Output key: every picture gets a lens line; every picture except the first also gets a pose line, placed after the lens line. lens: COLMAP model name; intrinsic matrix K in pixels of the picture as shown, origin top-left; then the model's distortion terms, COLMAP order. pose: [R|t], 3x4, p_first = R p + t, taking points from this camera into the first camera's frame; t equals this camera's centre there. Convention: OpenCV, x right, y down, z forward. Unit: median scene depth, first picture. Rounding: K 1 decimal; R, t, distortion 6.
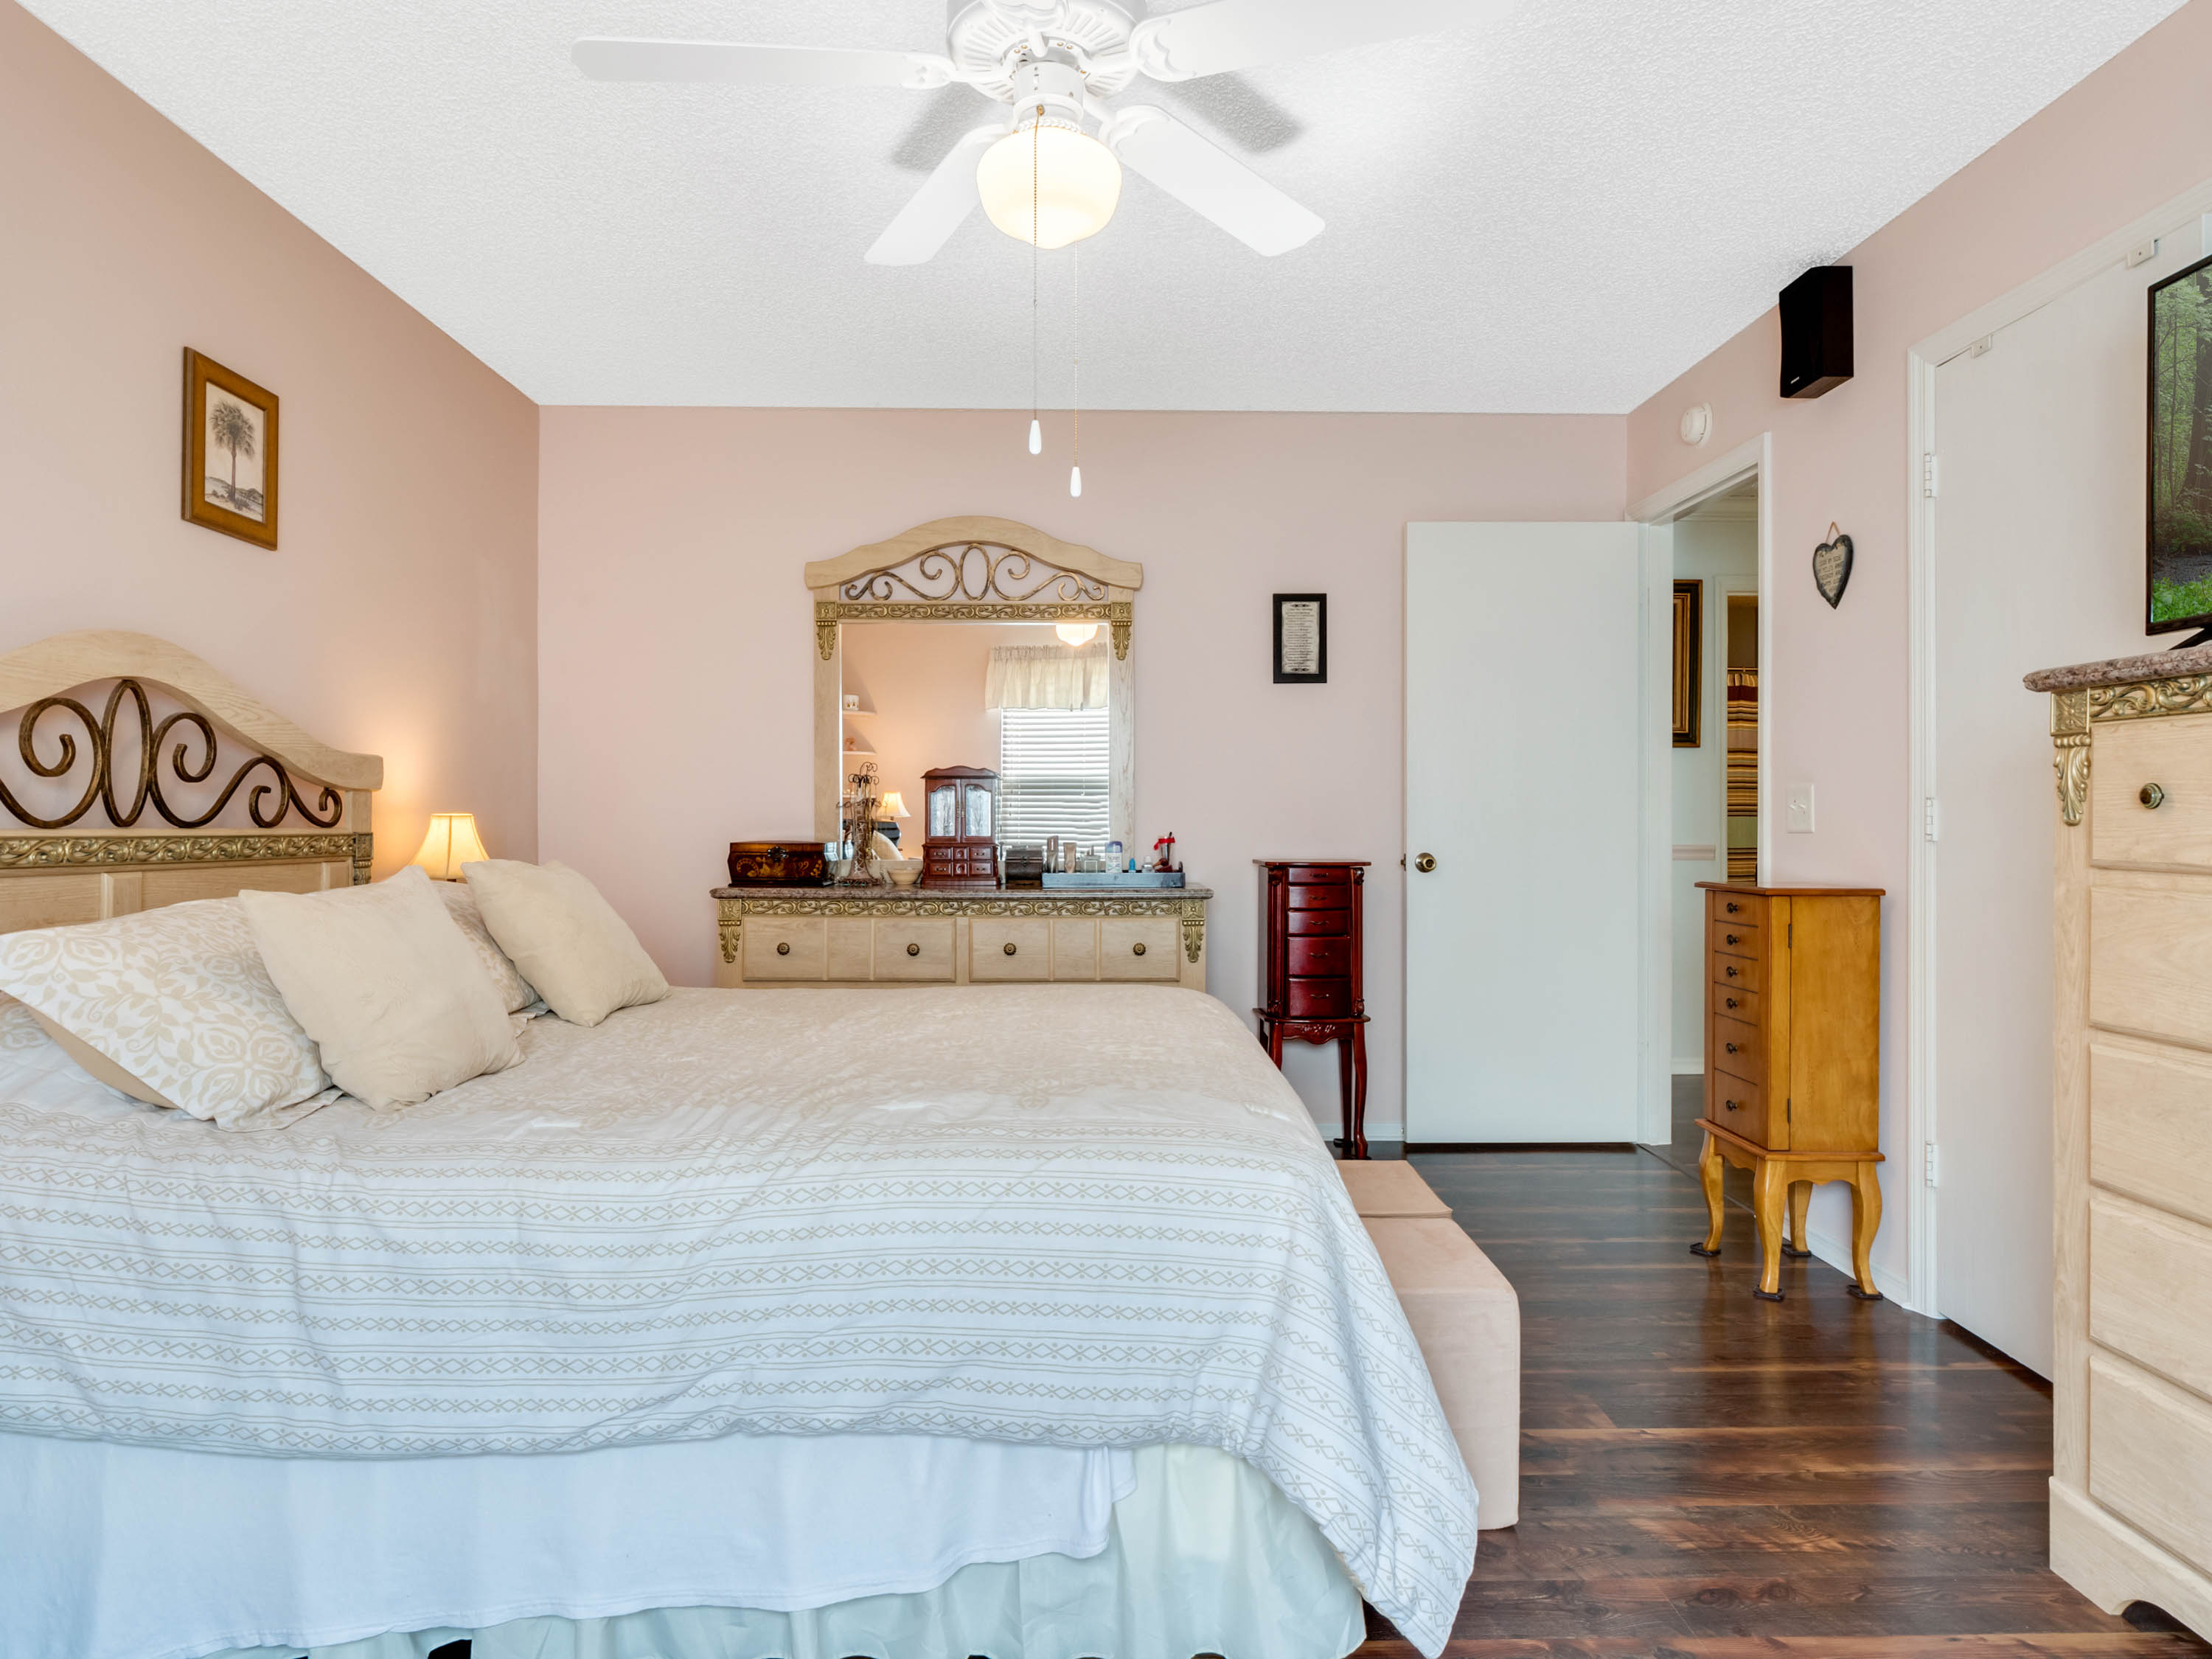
lens RADIAL K [[1293.4, 0, 1106.8], [0, 1293.4, 823.2], [0, 0, 1]] dist [0.007228, -0.002414]
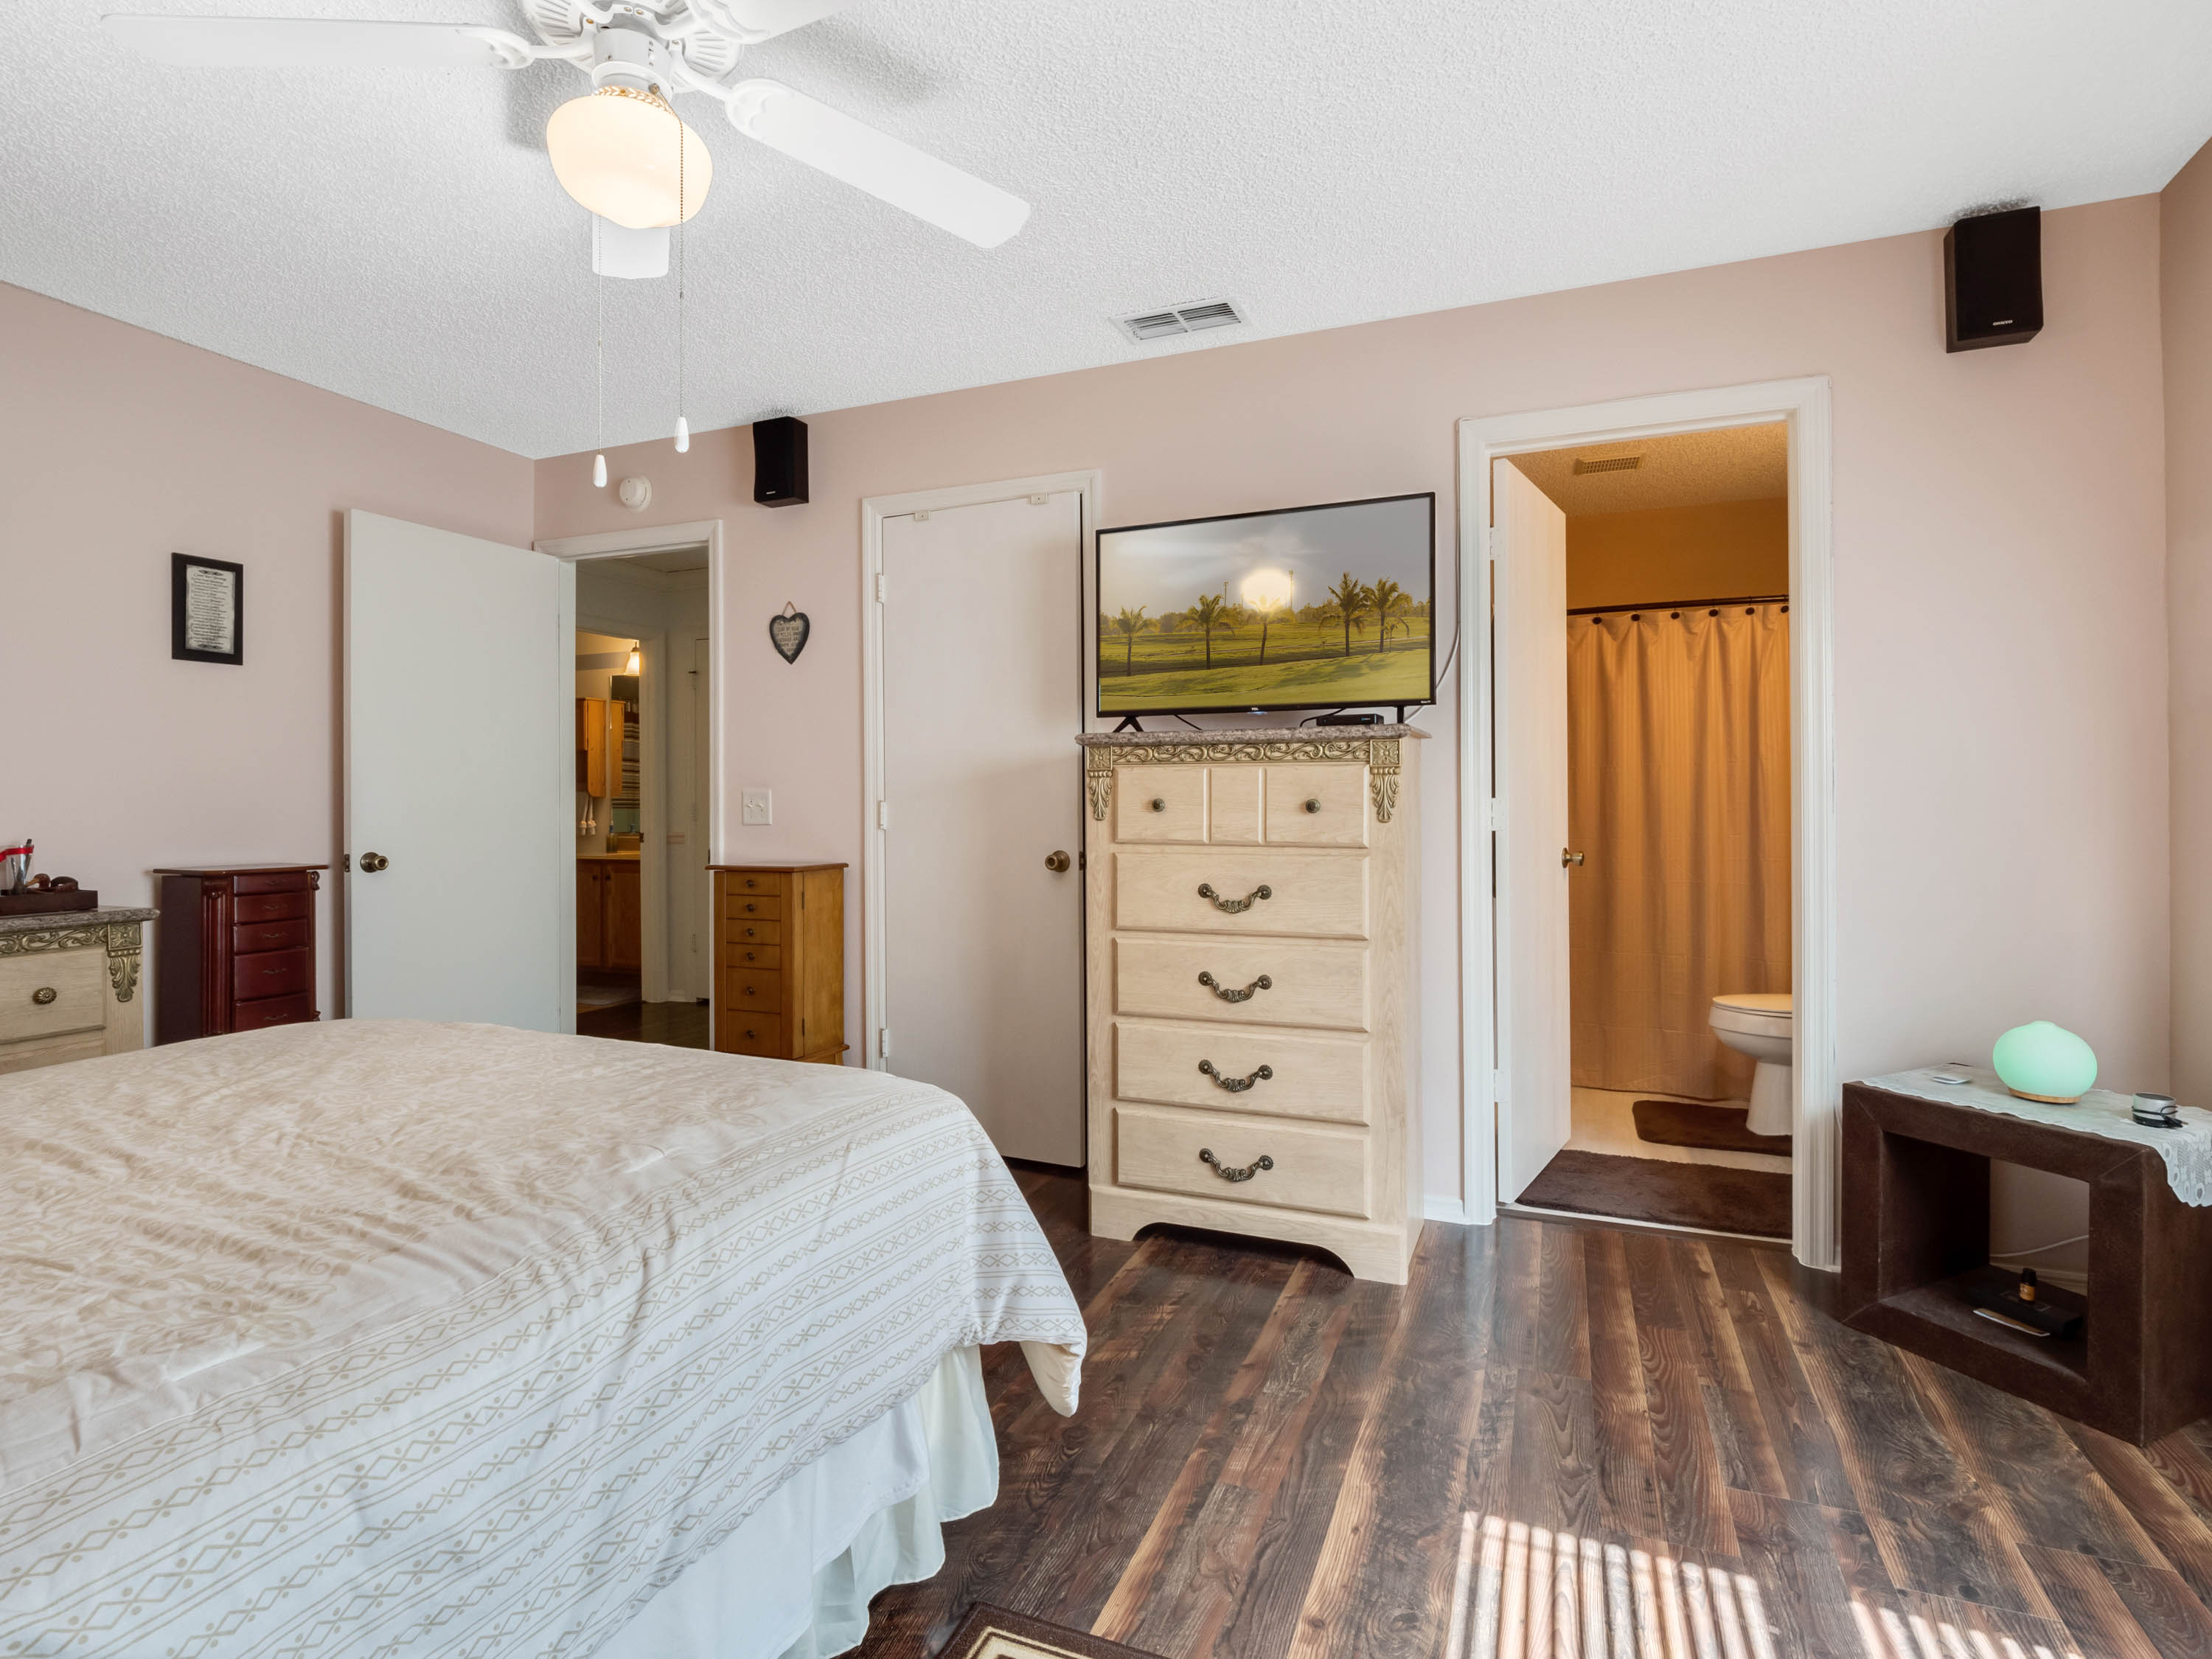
lens RADIAL K [[1086.7, 0, 1115.2], [0, 1086.7, 805.4], [0, 0, 1]] dist [-0.003023, -0.001466]
pose [[0.404376, -0.004817, 0.914580, -0.415593], [0.007677, 0.999969, 0.001873, -0.014268], [-0.914561, 0.006264, 0.404400, 0.238465]]
